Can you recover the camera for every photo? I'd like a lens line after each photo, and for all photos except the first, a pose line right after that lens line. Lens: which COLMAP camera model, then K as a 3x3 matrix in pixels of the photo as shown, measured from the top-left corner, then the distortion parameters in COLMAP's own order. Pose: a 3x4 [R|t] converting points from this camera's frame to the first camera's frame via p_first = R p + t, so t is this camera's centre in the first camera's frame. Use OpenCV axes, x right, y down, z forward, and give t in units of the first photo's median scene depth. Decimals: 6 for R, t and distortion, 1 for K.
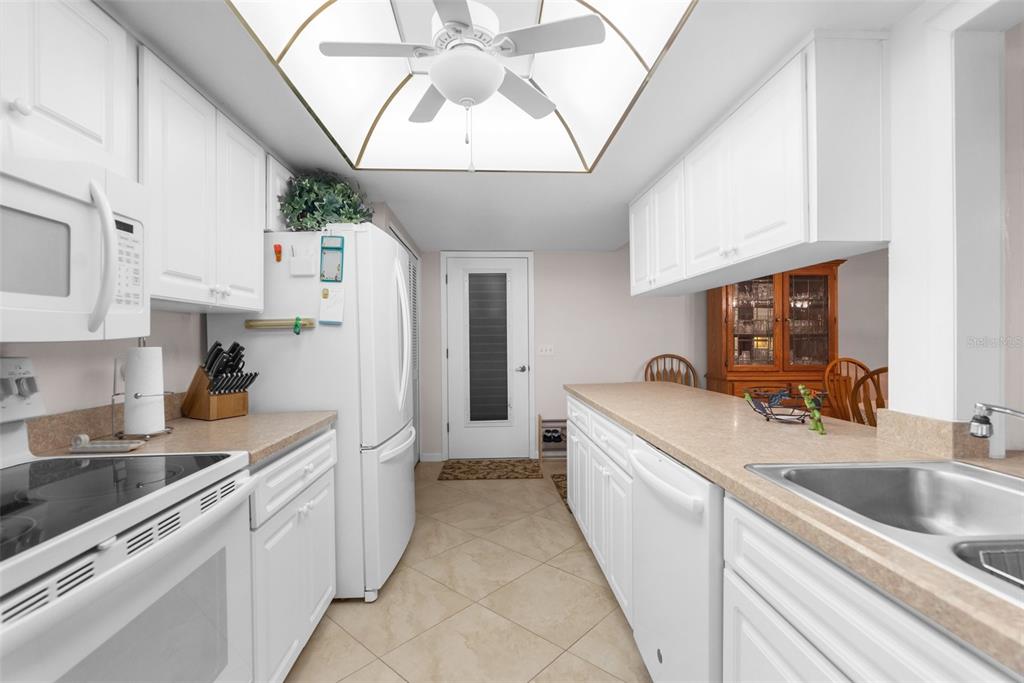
lens RADIAL K [[468.6, 0, 512.6], [0, 468.6, 341.2], [0, 0, 1]] dist [-0.005760, 0.001878]
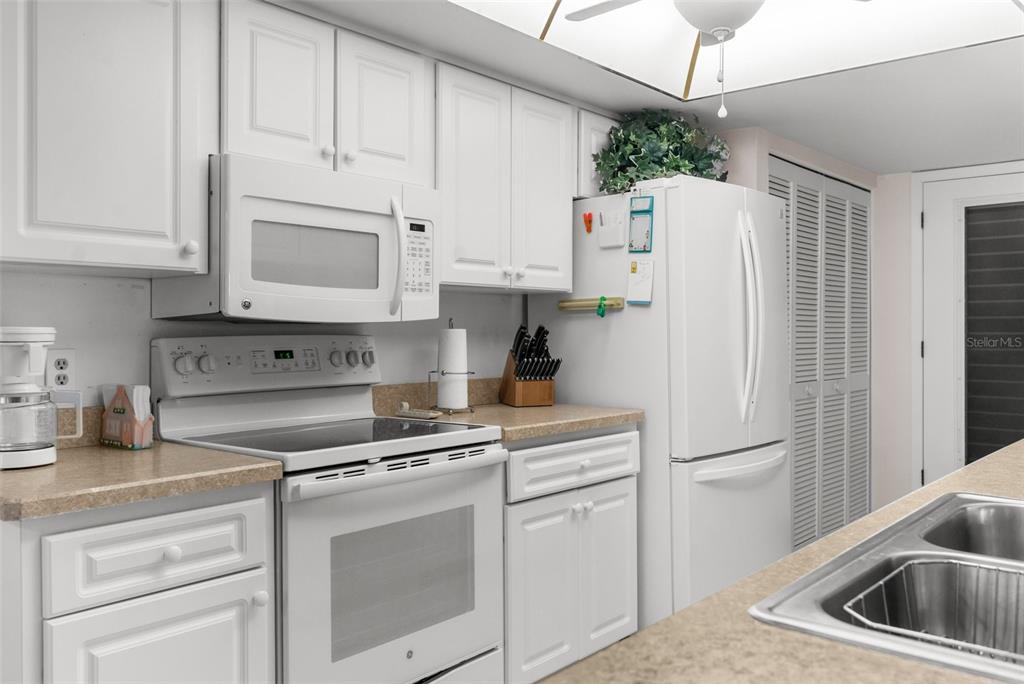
lens RADIAL K [[849.7, 0, 511.6], [0, 849.7, 341.2], [0, 0, 1]] dist [0.009205, -0.001072]
pose [[0.723923, 0.016969, -0.689672, 0.544771], [-0.007727, 0.999834, 0.016489, 0.006263], [0.689838, -0.006608, 0.723934, -0.266388]]
